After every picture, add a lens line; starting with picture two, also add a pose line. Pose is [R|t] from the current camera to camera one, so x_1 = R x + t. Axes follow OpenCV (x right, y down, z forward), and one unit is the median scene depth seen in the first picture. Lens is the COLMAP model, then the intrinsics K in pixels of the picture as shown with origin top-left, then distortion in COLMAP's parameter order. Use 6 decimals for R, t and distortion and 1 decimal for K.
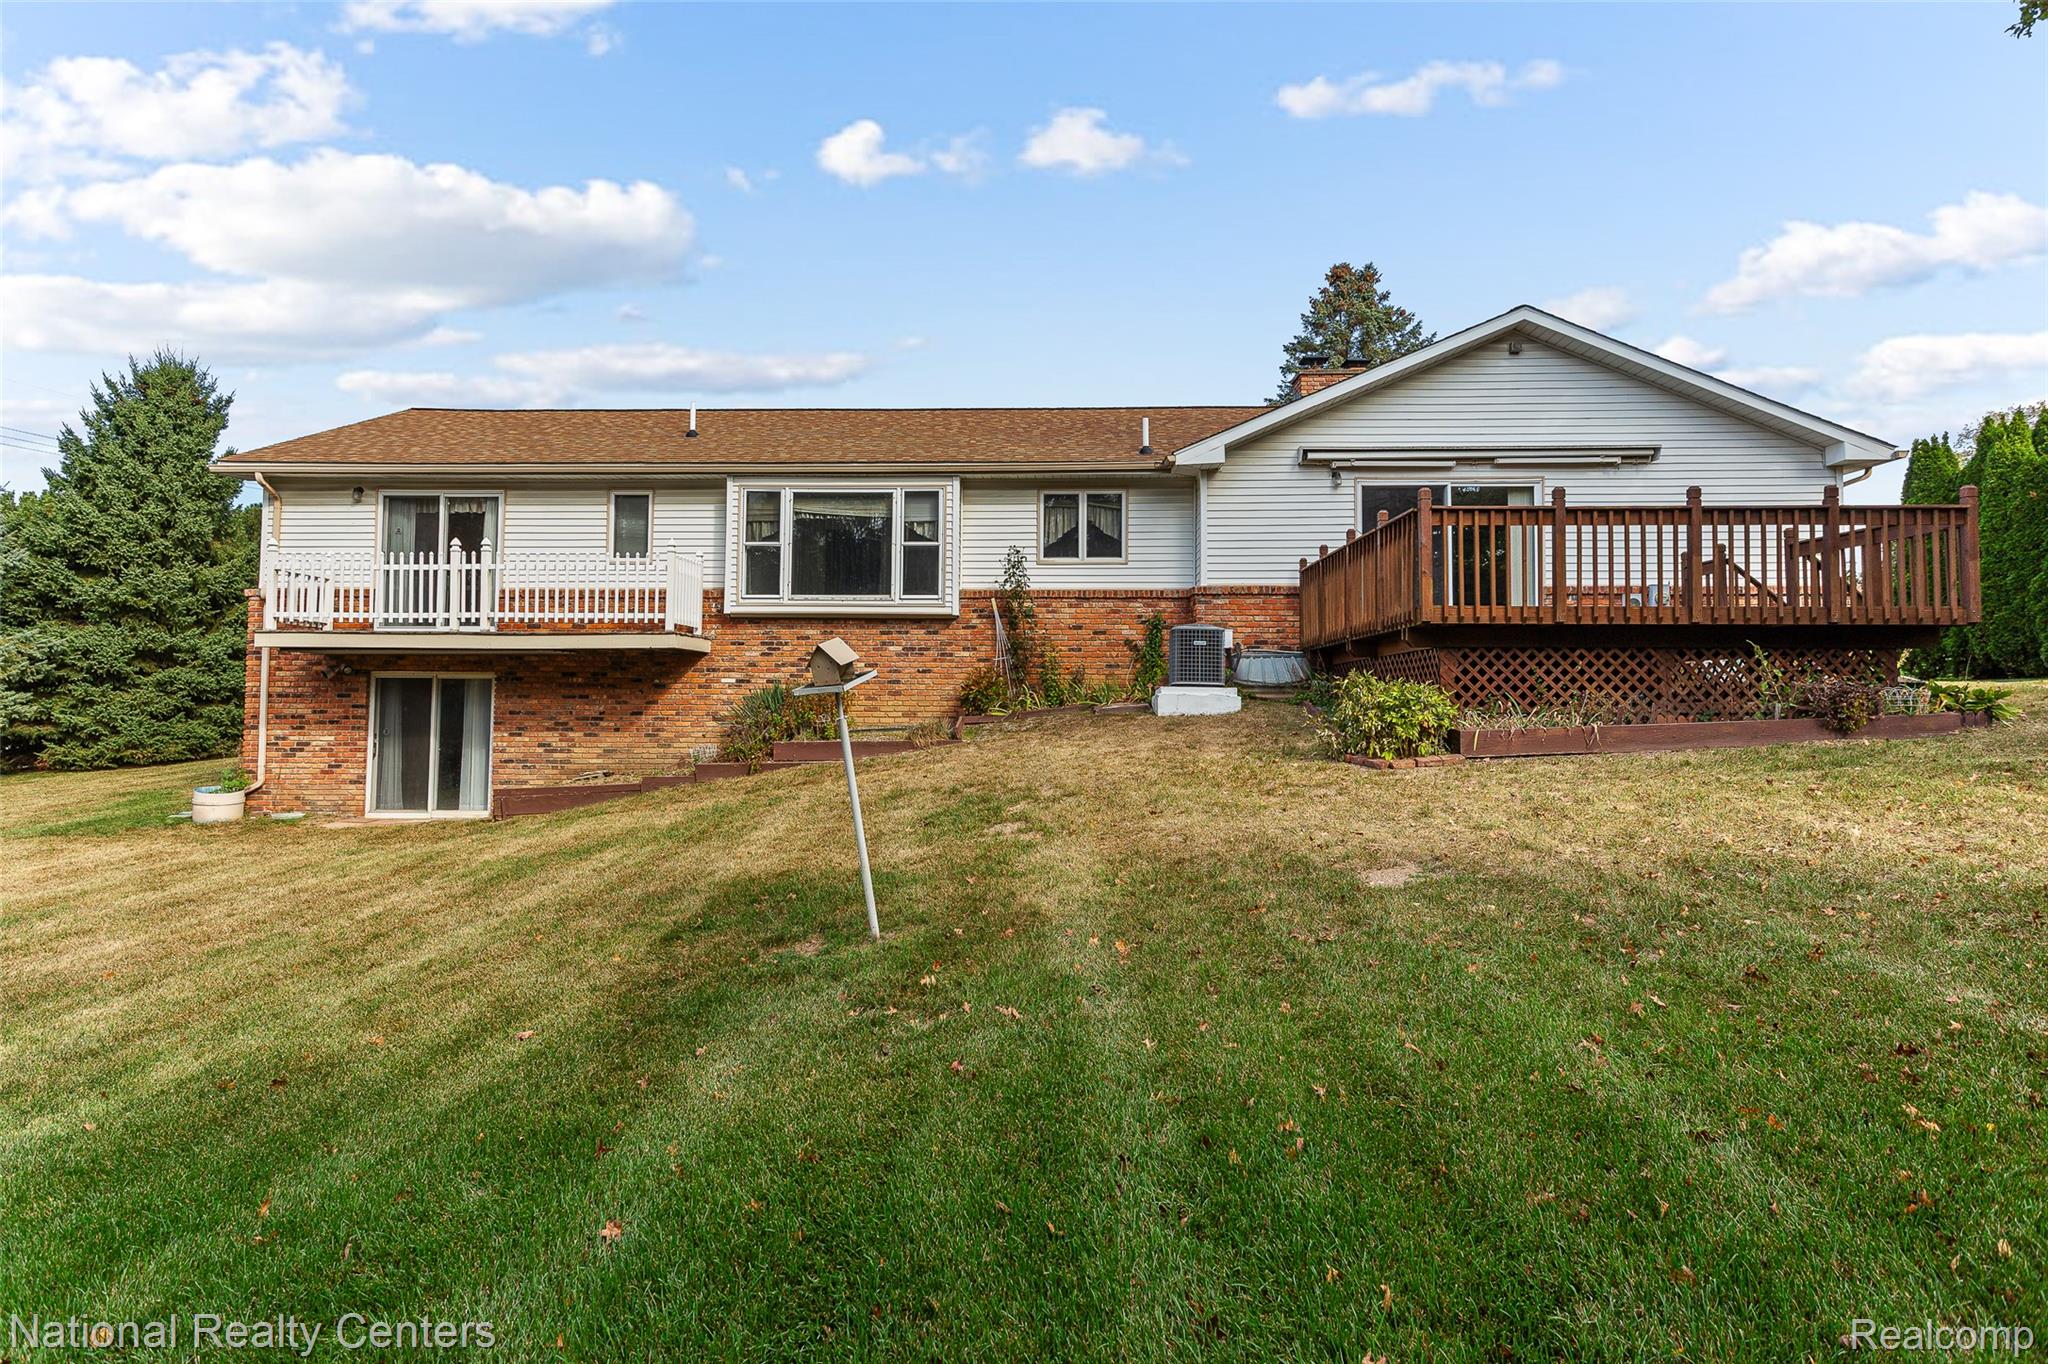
lens RADIAL K [[1156.0, 0, 1024.0], [0, 1156.0, 682.0], [0, 0, 1]] dist [0.027820, 0.000269]
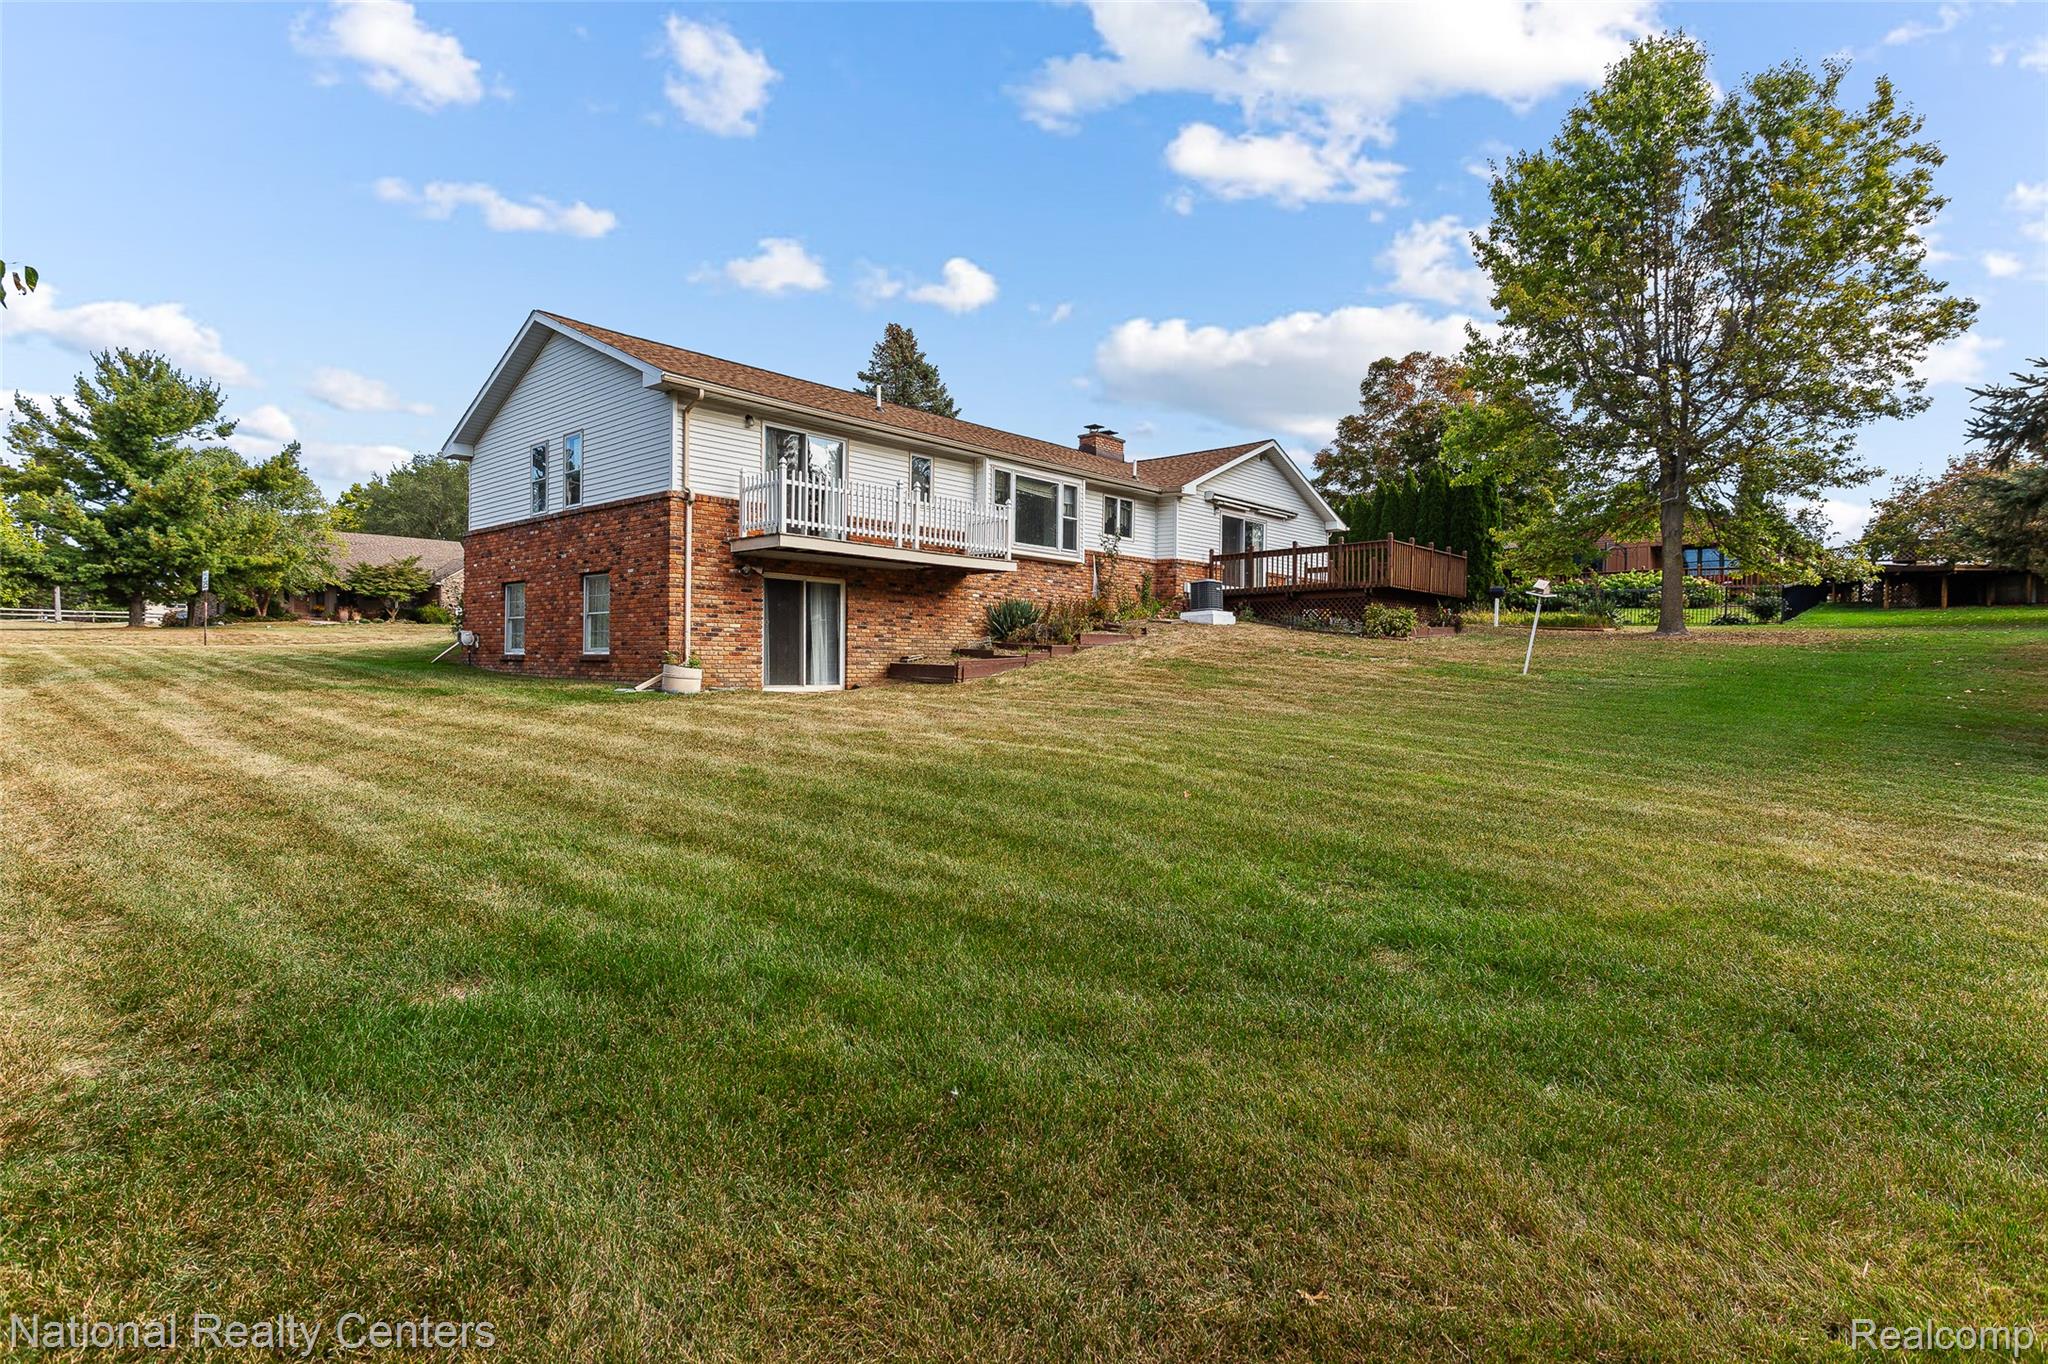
lens RADIAL K [[1040.8, 0, 989.0], [0, 1040.8, 679.9], [0, 0, 1]] dist [0.031667, 0.001352]
pose [[0.650882, -0.007246, 0.759144, -1.274528], [-0.029084, 0.998982, 0.034472, 0.061240], [-0.758621, -0.044516, 0.650009, 0.116055]]
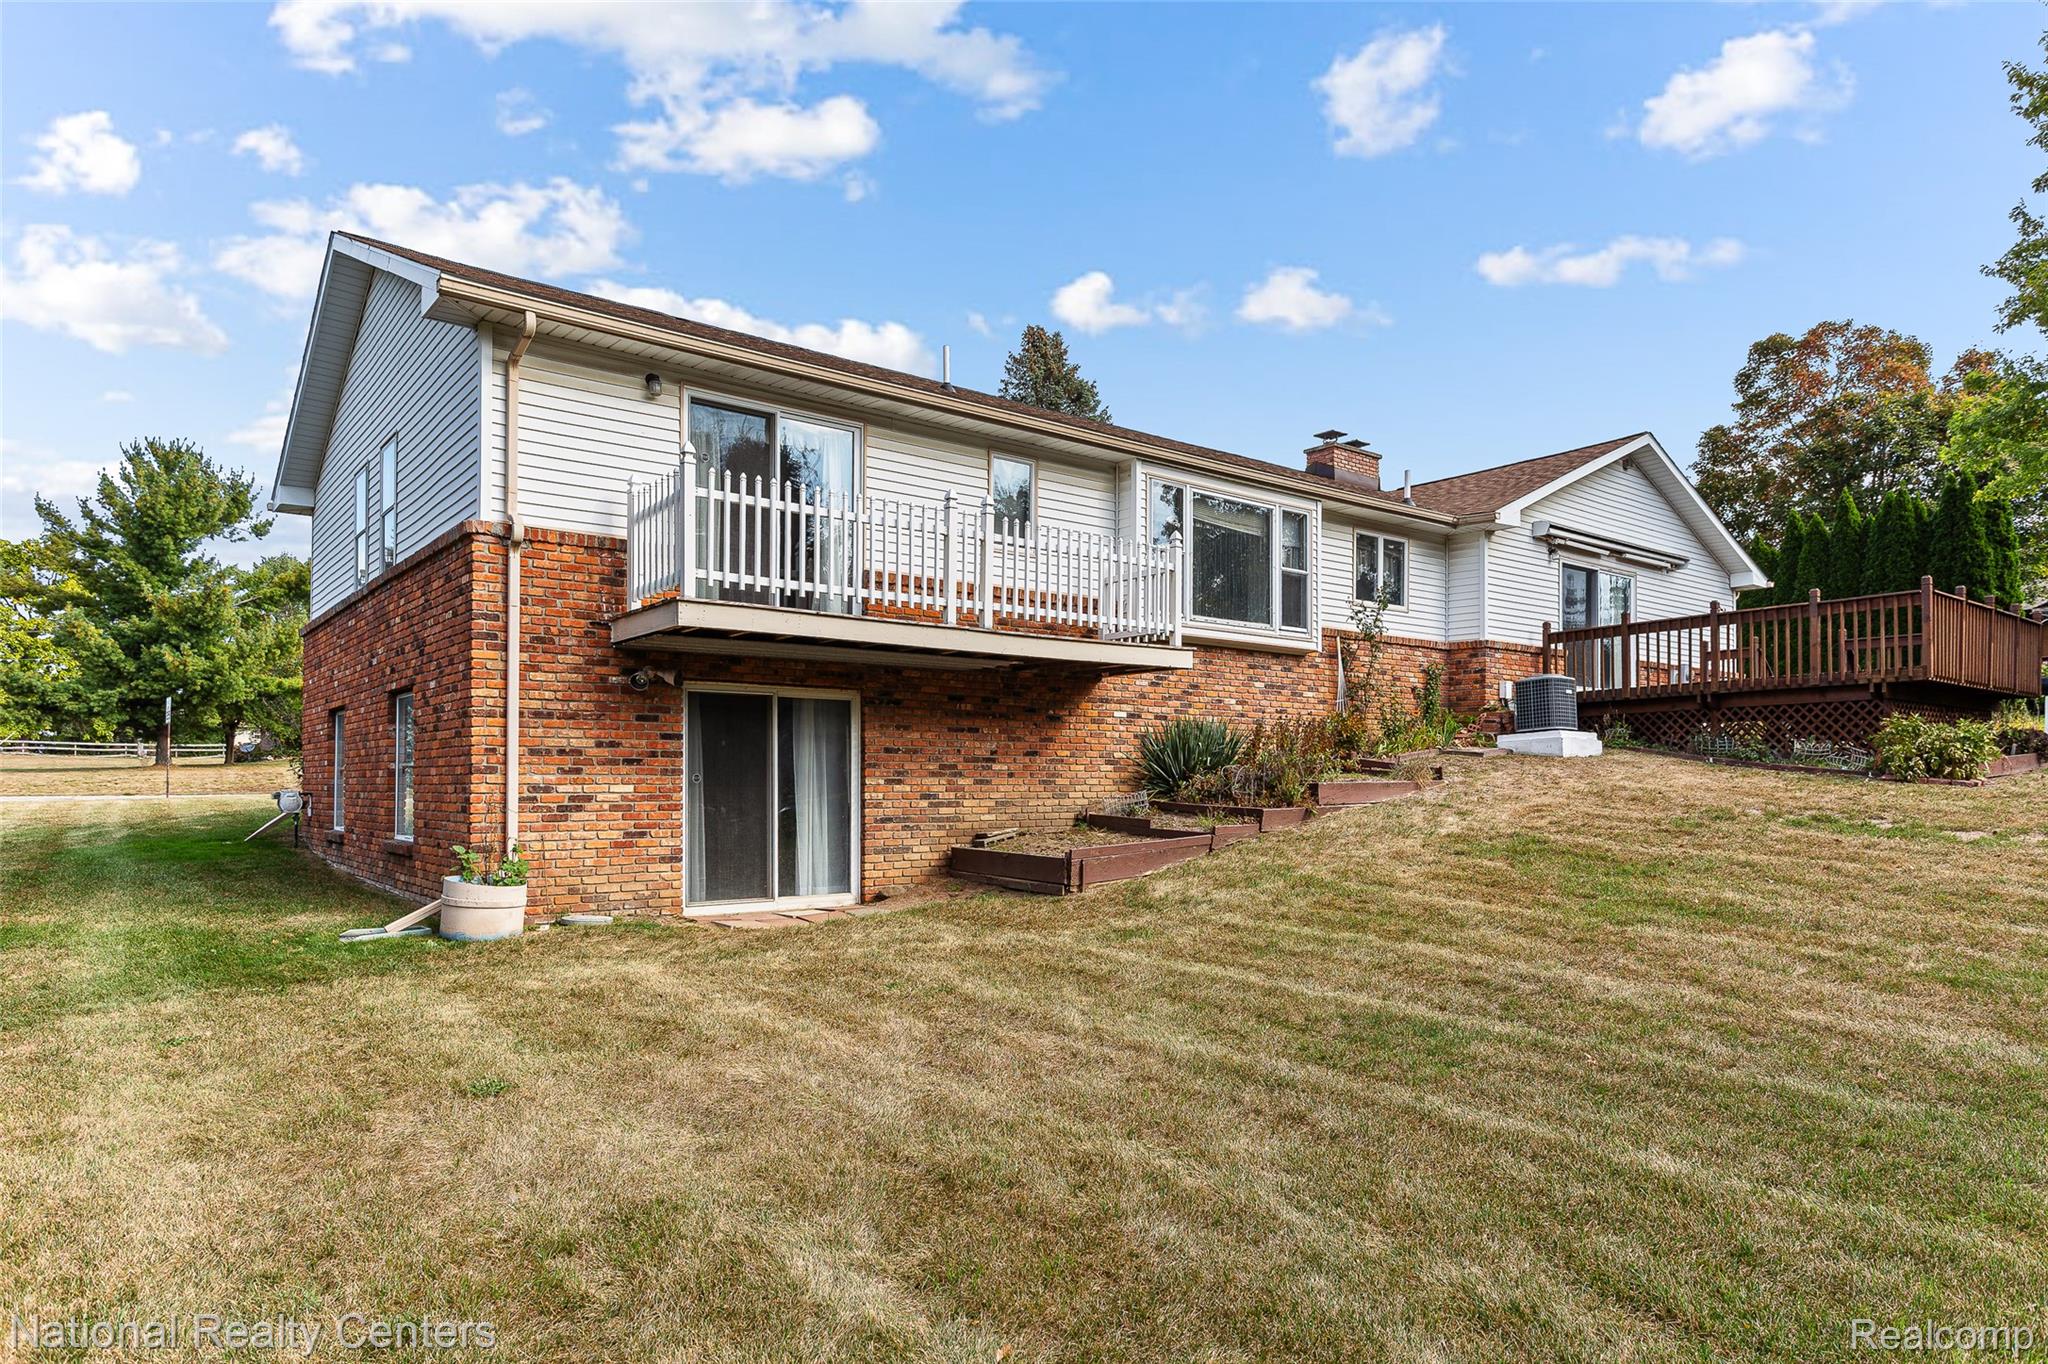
lens RADIAL K [[1249.3, 0, 1026.0], [0, 1249.3, 798.7], [0, 0, 1]] dist [0.015226, -0.001796]
pose [[0.744774, -0.011172, 0.667223, -0.898890], [-0.013570, 0.999400, 0.031882, 0.031096], [-0.667179, -0.032799, 0.744175, 0.397368]]
